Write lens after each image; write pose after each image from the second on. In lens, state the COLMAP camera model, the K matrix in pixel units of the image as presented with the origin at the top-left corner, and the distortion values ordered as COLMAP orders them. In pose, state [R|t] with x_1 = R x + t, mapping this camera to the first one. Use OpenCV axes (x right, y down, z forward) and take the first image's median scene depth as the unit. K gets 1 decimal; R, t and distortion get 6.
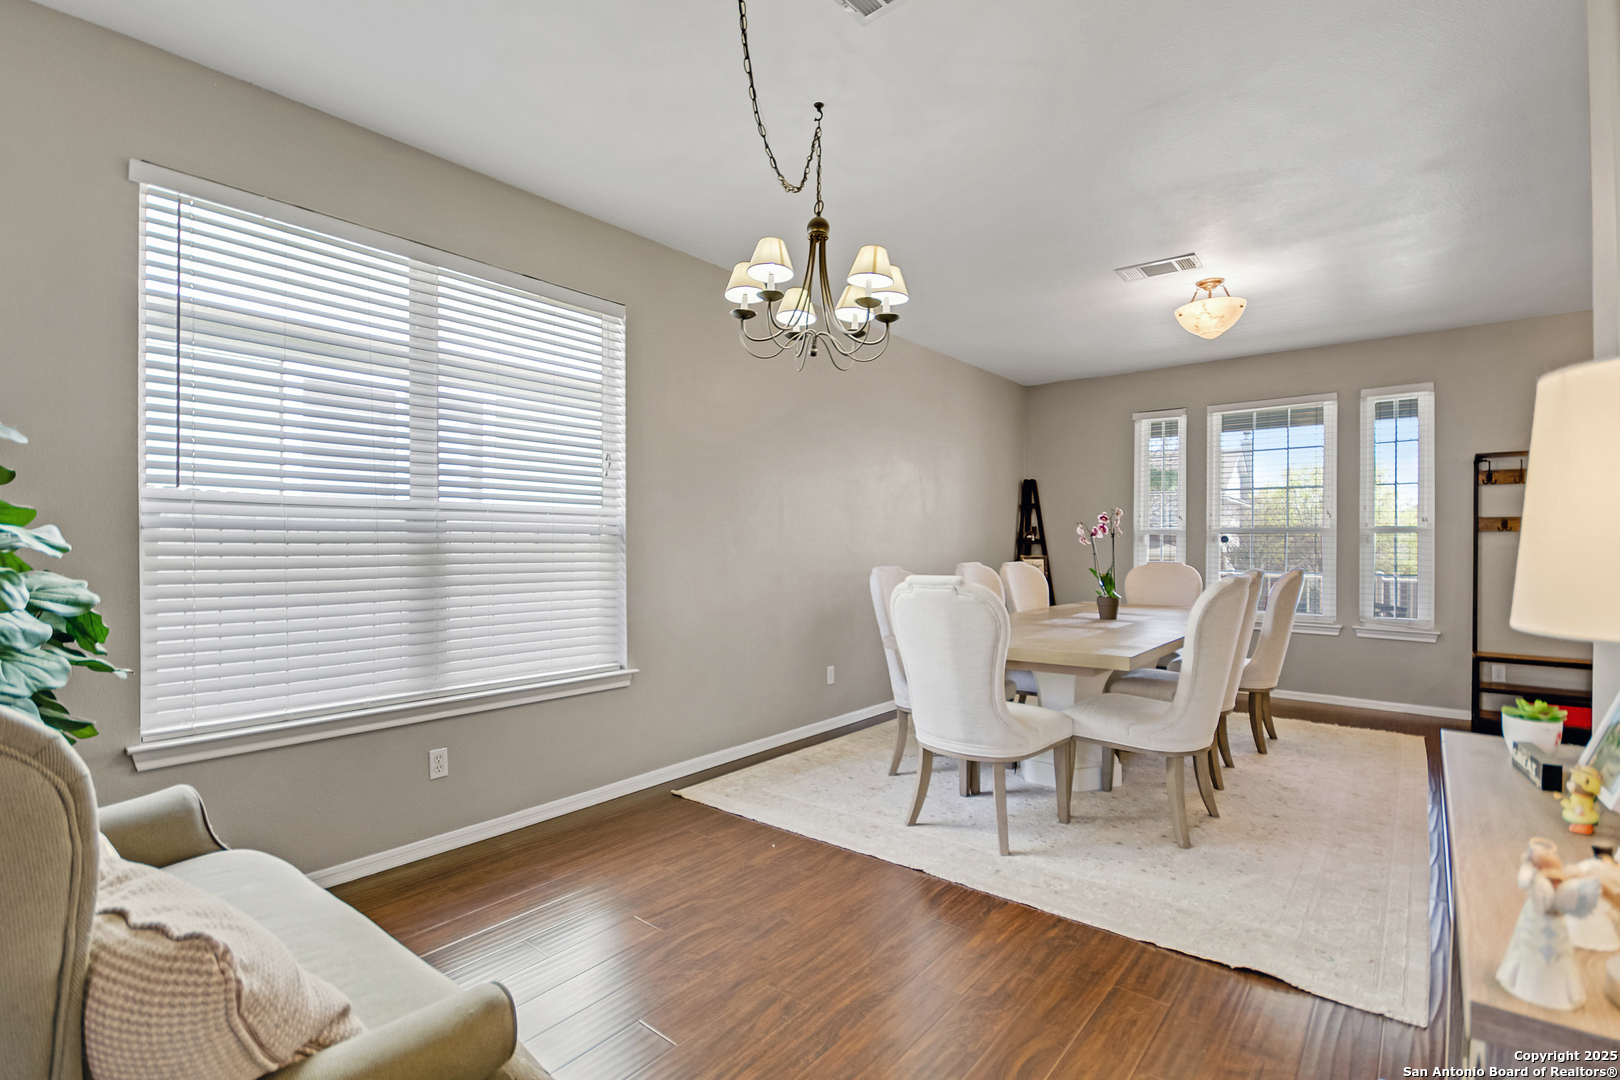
lens RADIAL K [[801.8, 0, 807.0], [0, 801.8, 521.1], [0, 0, 1]] dist [0.004218, 0.000753]
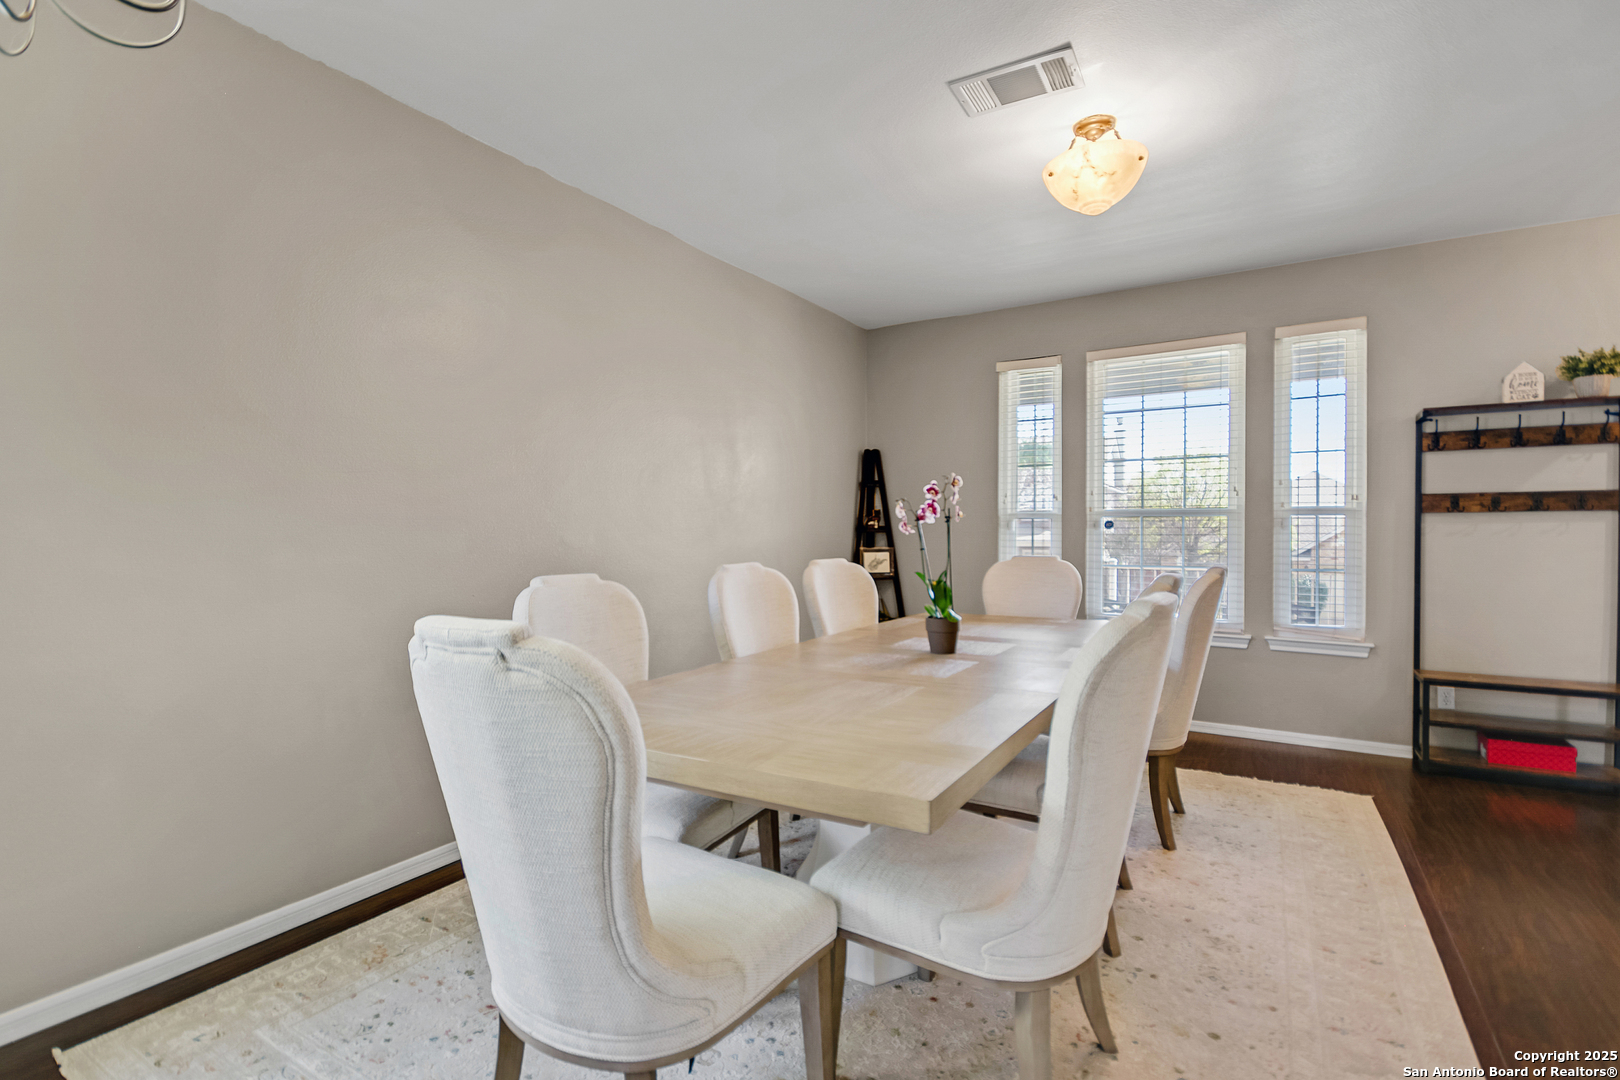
lens RADIAL K [[847.7, 0, 815.4], [0, 847.7, 512.2], [0, 0, 1]] dist [0.011512, 0.000705]
pose [[0.987897, -0.003631, 0.155066, 0.140686], [0.003015, 0.999987, 0.004210, 0.007581], [-0.155080, -0.003692, 0.987895, 0.290146]]
